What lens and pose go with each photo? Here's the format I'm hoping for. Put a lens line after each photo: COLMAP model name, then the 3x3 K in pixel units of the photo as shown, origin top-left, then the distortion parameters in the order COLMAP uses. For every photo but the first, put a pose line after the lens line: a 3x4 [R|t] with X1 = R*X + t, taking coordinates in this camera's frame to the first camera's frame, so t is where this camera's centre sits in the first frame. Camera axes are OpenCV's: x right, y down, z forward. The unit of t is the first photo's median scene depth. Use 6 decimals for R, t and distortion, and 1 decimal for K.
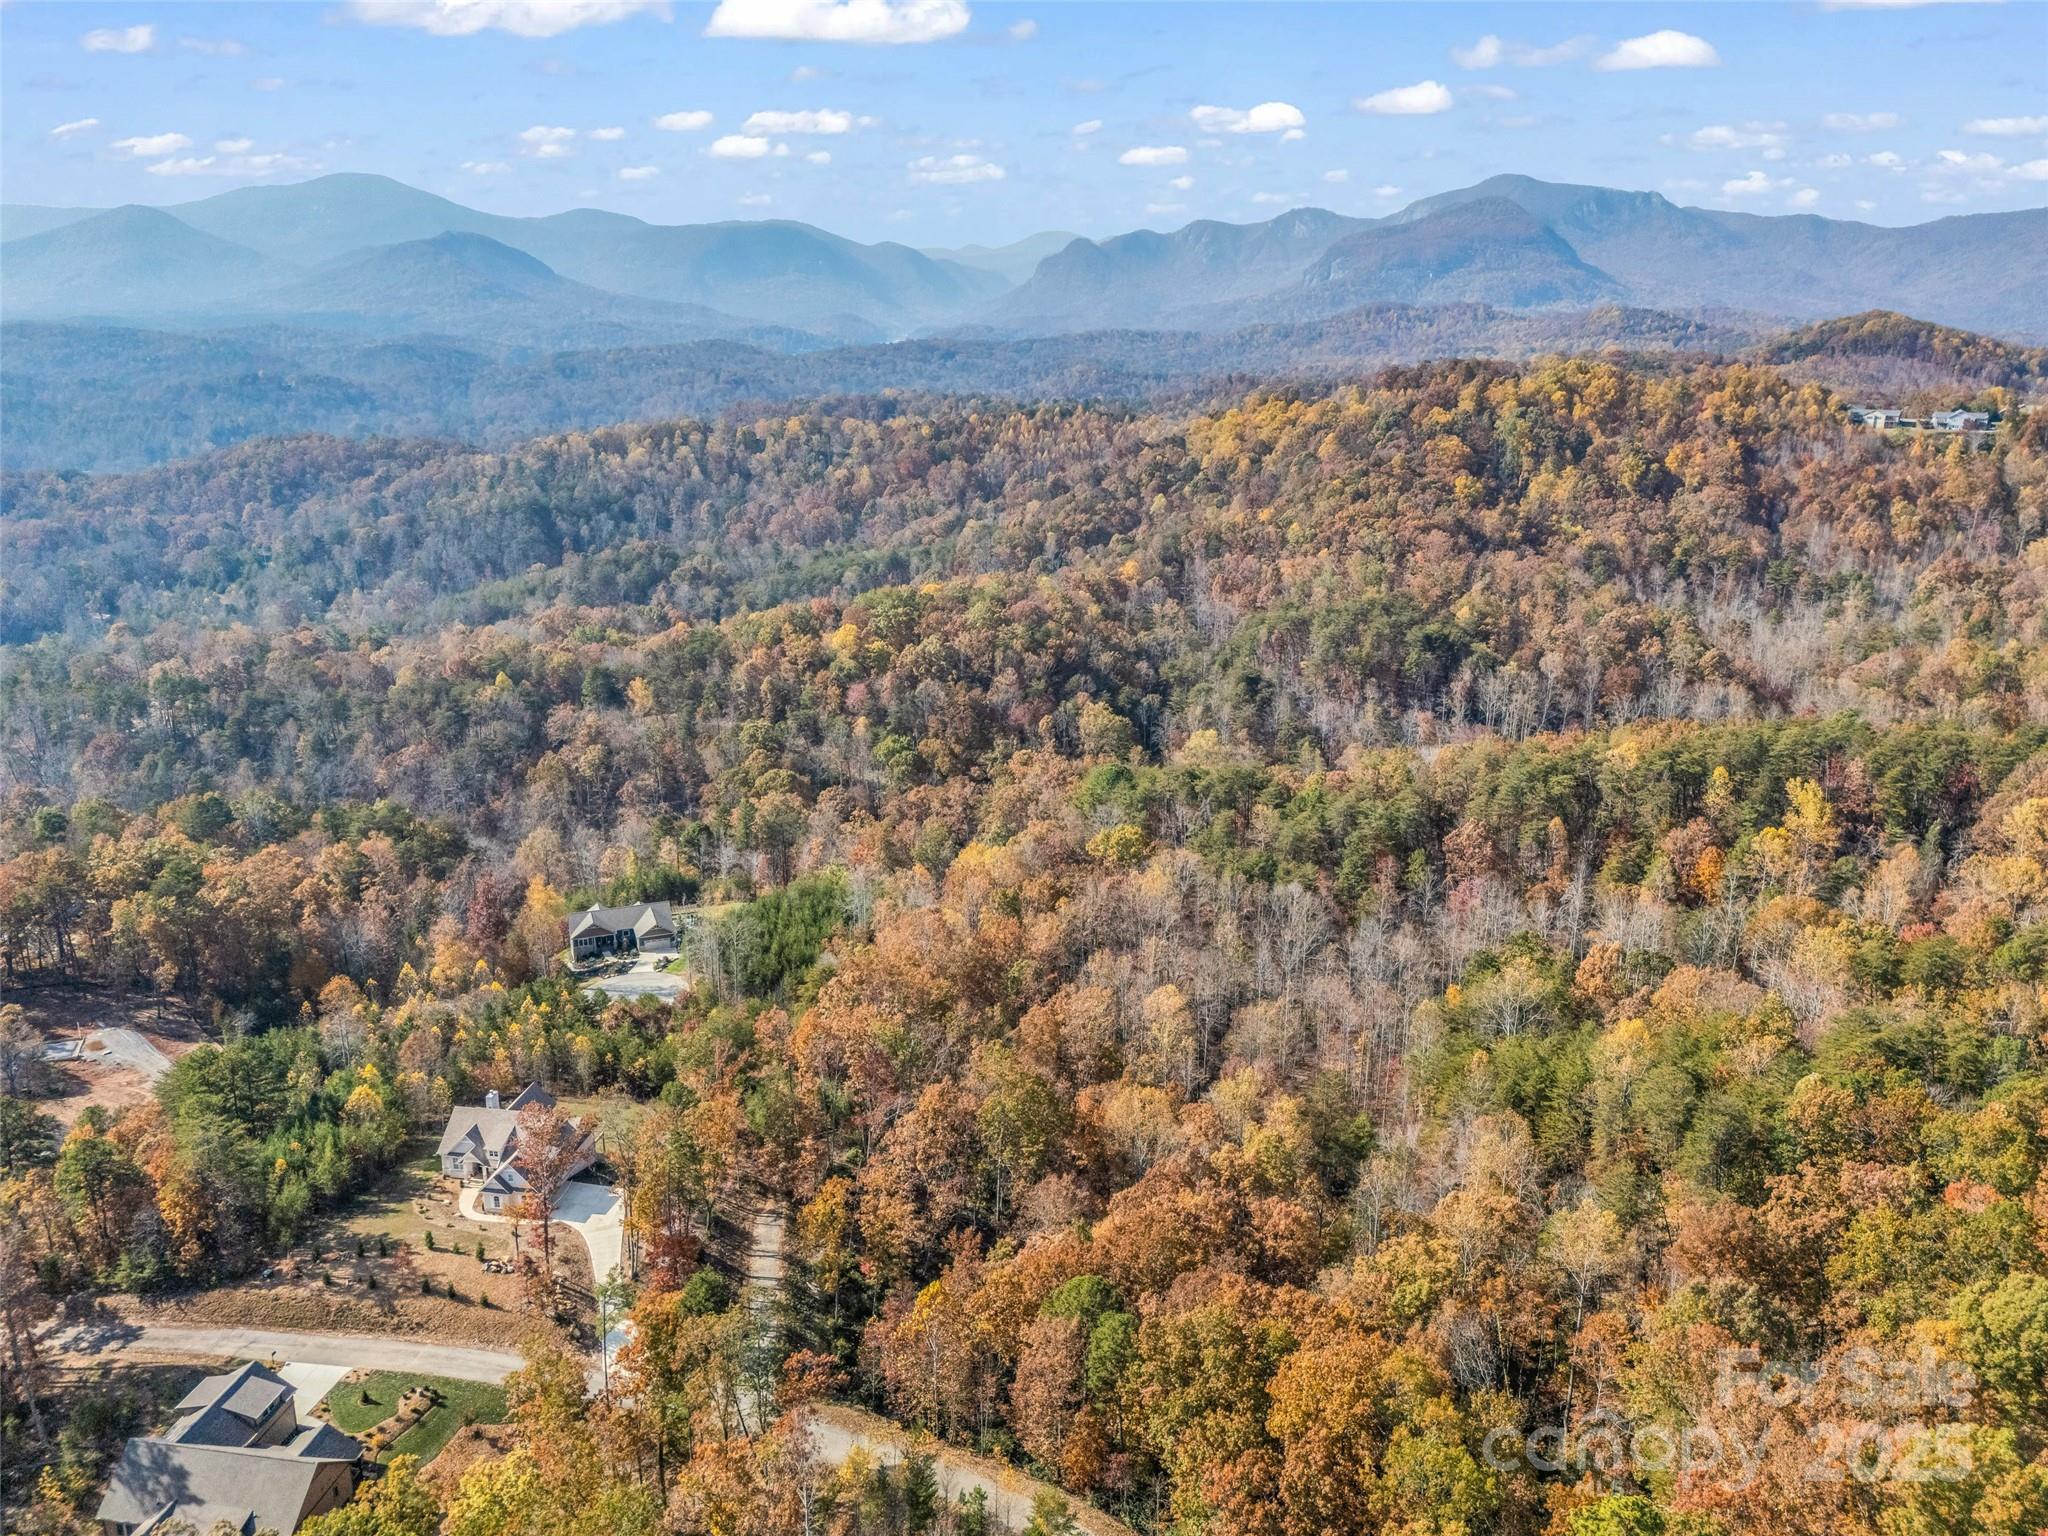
lens RADIAL K [[1512.8, 0, 1024.0], [0, 1512.8, 768.0], [0, 0, 1]] dist [0.084574, -0.086077]
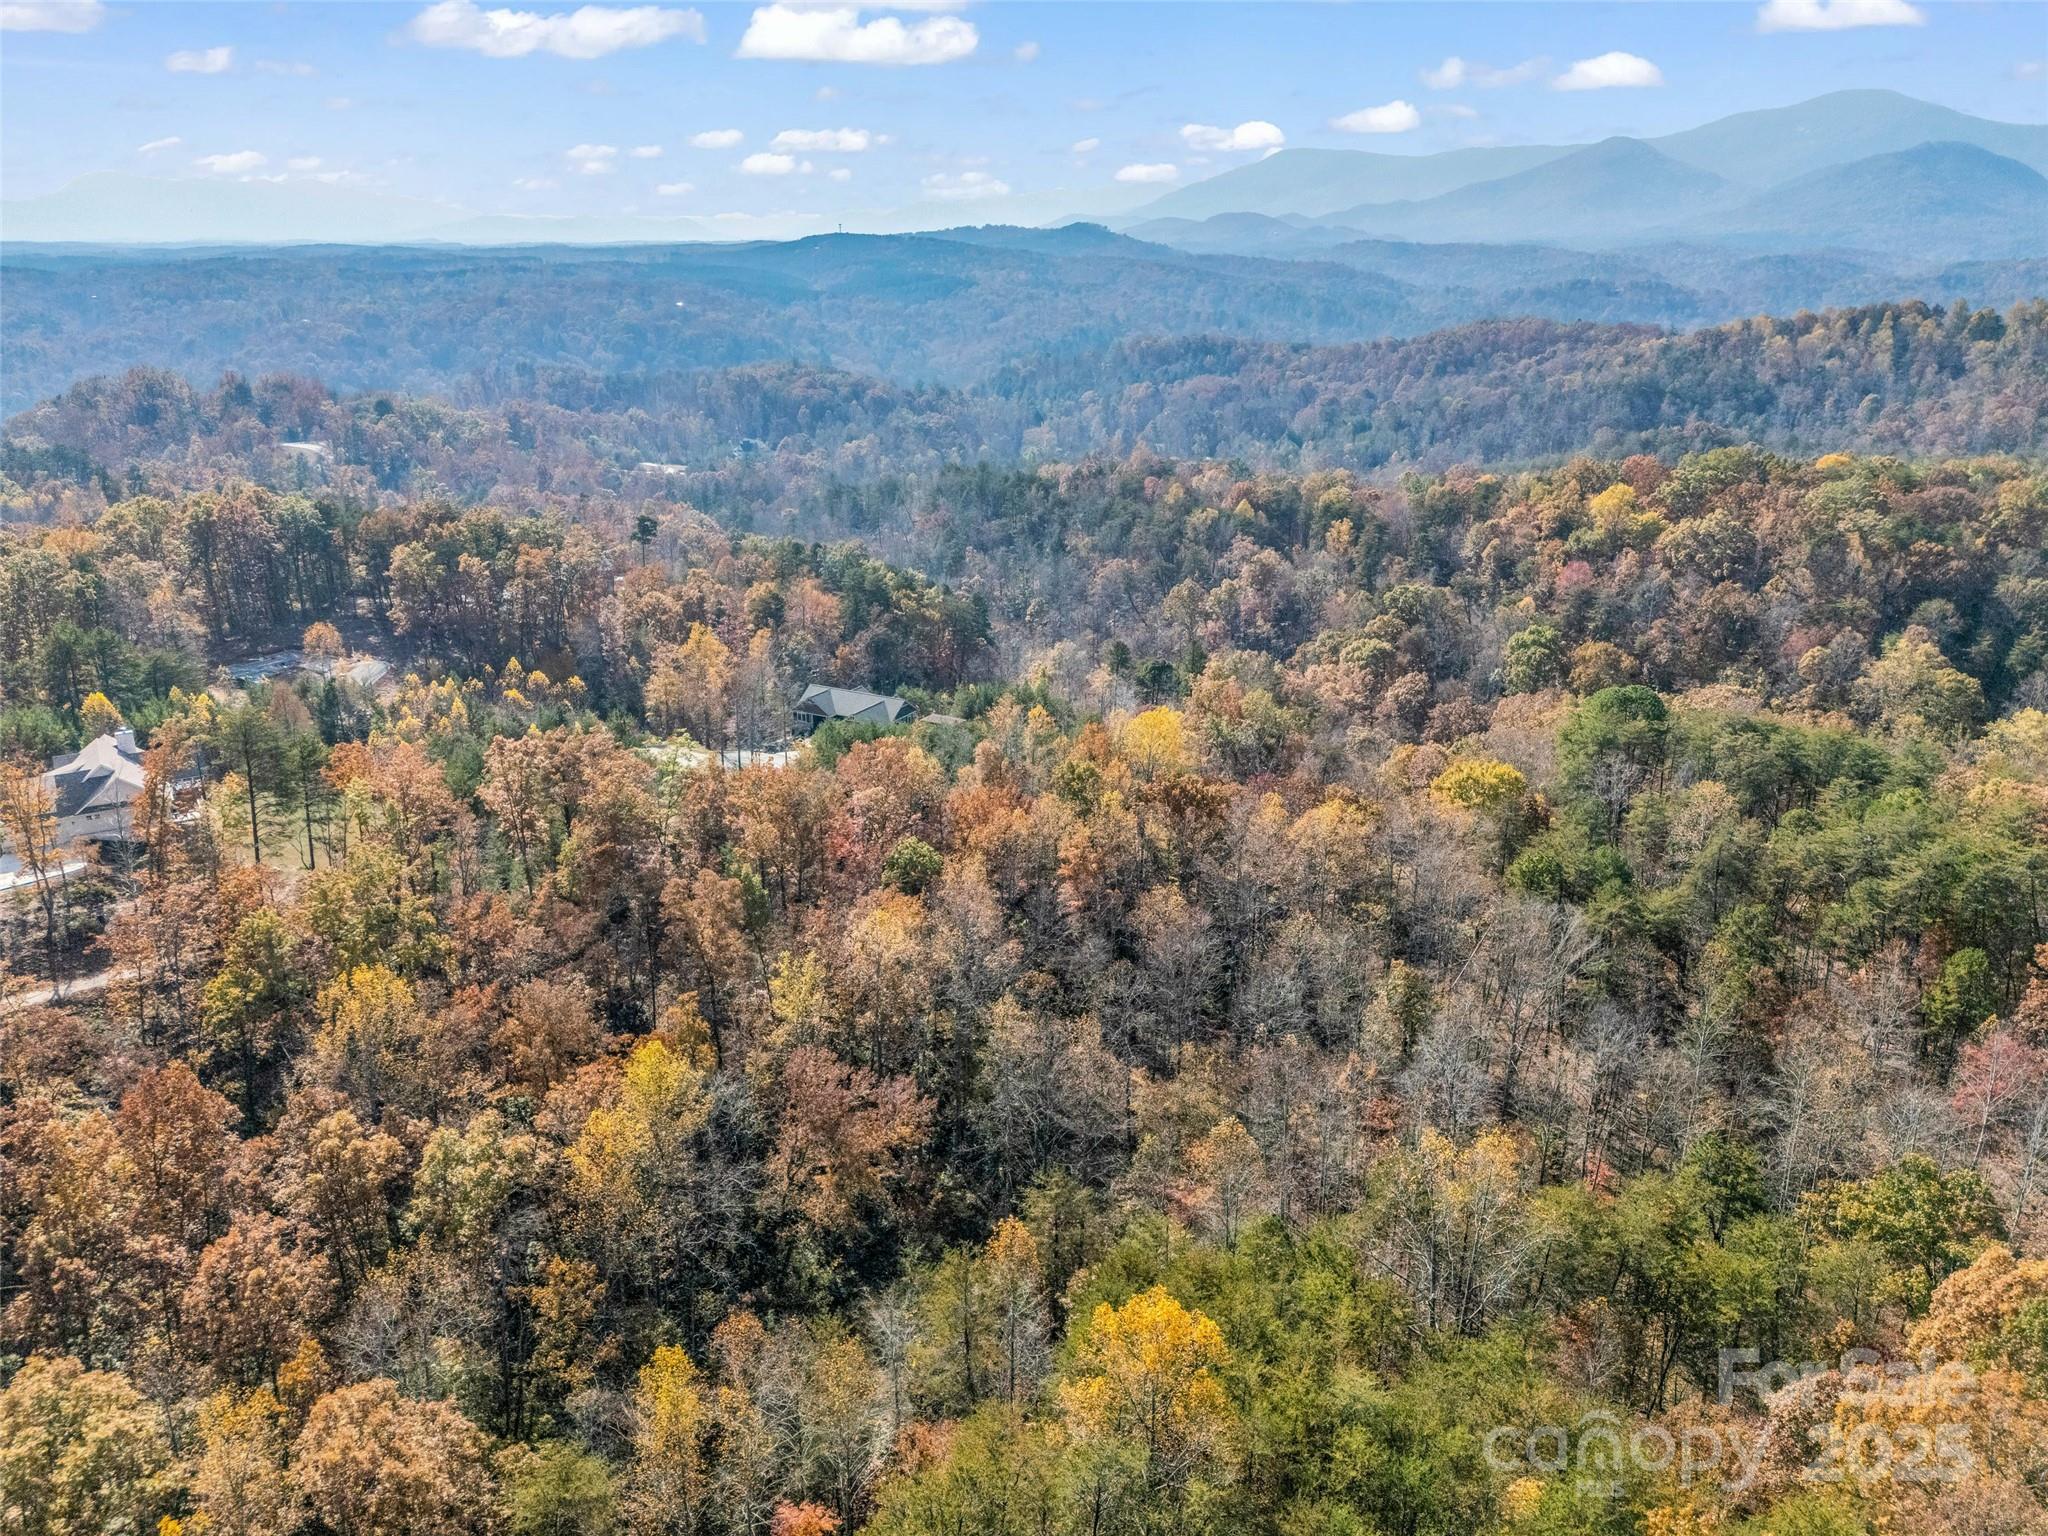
lens RADIAL K [[1512.8, 0, 1024.0], [0, 1512.8, 768.0], [0, 0, 1]] dist [0.084574, -0.086077]
pose [[0.651267, 0.242084, -0.719198, 0.217017], [-0.214384, 0.967838, 0.131642, 0.000691], [0.727935, 0.068451, 0.682220, 0.261286]]
